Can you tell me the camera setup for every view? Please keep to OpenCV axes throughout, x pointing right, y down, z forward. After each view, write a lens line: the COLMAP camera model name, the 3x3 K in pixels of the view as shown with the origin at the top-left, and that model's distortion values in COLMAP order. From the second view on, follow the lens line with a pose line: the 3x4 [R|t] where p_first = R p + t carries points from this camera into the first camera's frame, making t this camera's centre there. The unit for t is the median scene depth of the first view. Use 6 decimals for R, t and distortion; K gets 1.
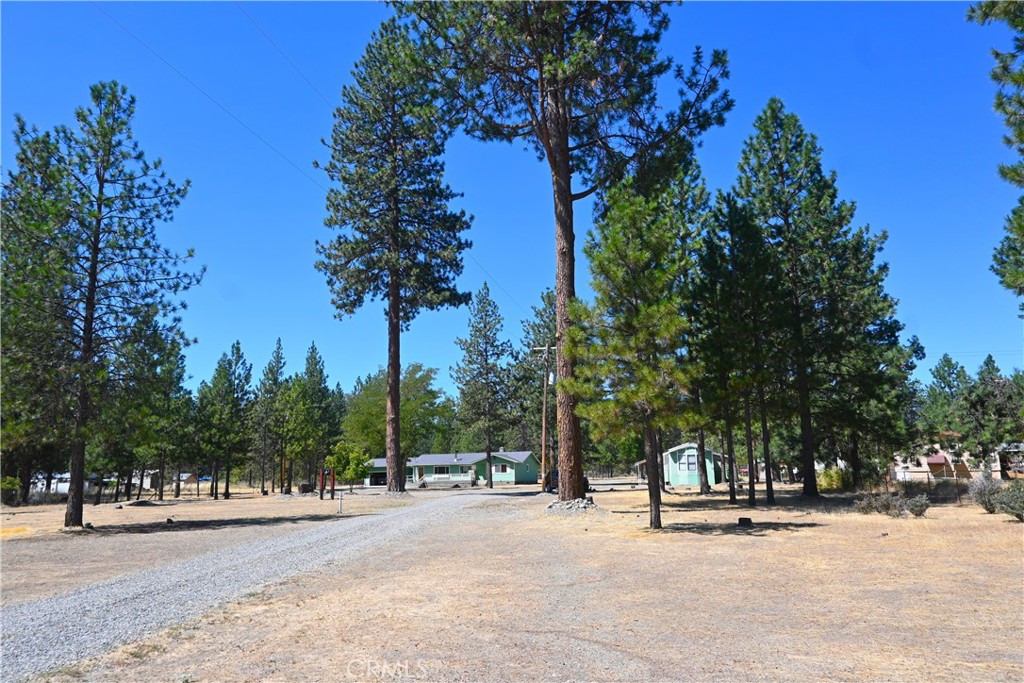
lens RADIAL K [[704.7, 0, 512.0], [0, 704.7, 341.5], [0, 0, 1]] dist [0.004334, -0.000963]
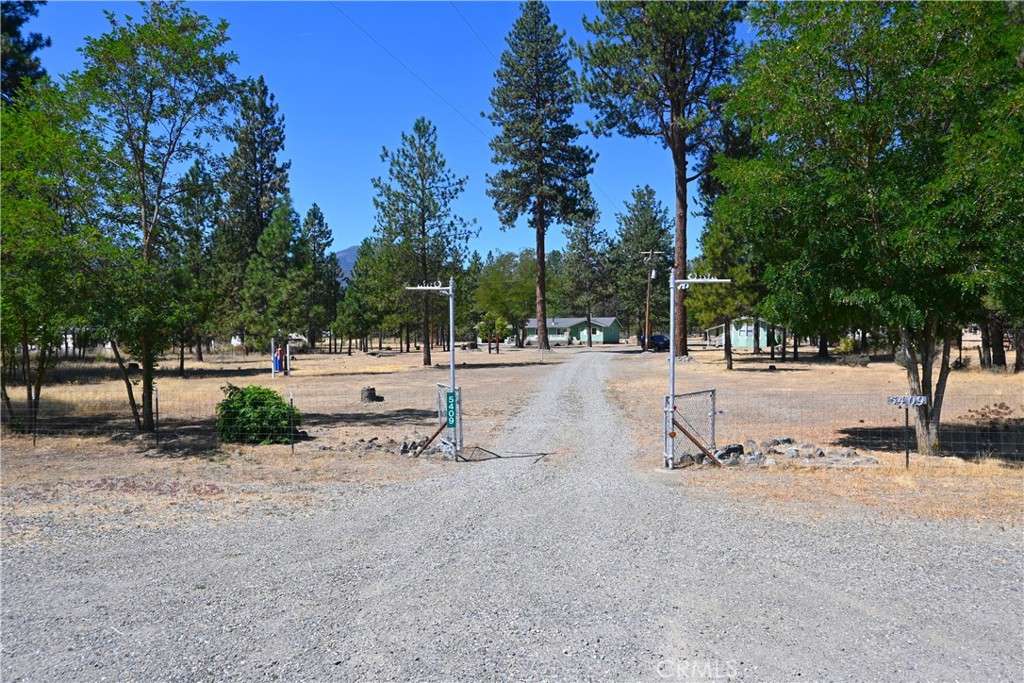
lens RADIAL K [[723.0, 0, 512.0], [0, 723.0, 341.5], [0, 0, 1]] dist [-0.000889, -0.000567]
pose [[0.997339, 0.012975, -0.071738, -0.117819], [0.001627, 0.979828, 0.199836, -0.102238], [0.072884, -0.199421, 0.977200, -0.464803]]
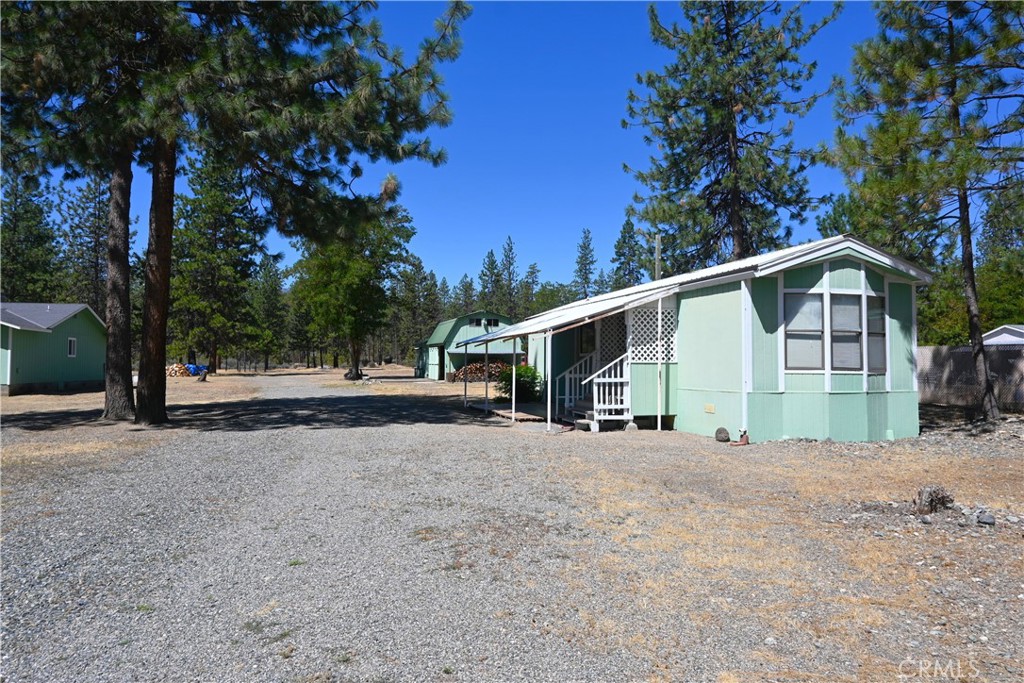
lens RADIAL K [[704.7, 0, 512.0], [0, 704.7, 341.5], [0, 0, 1]] dist [0.004334, -0.000963]
pose [[0.879037, 0.037442, 0.475281, 0.098611], [-0.109825, 0.986003, 0.125446, 0.200971], [-0.463931, -0.162470, 0.870845, 1.100121]]
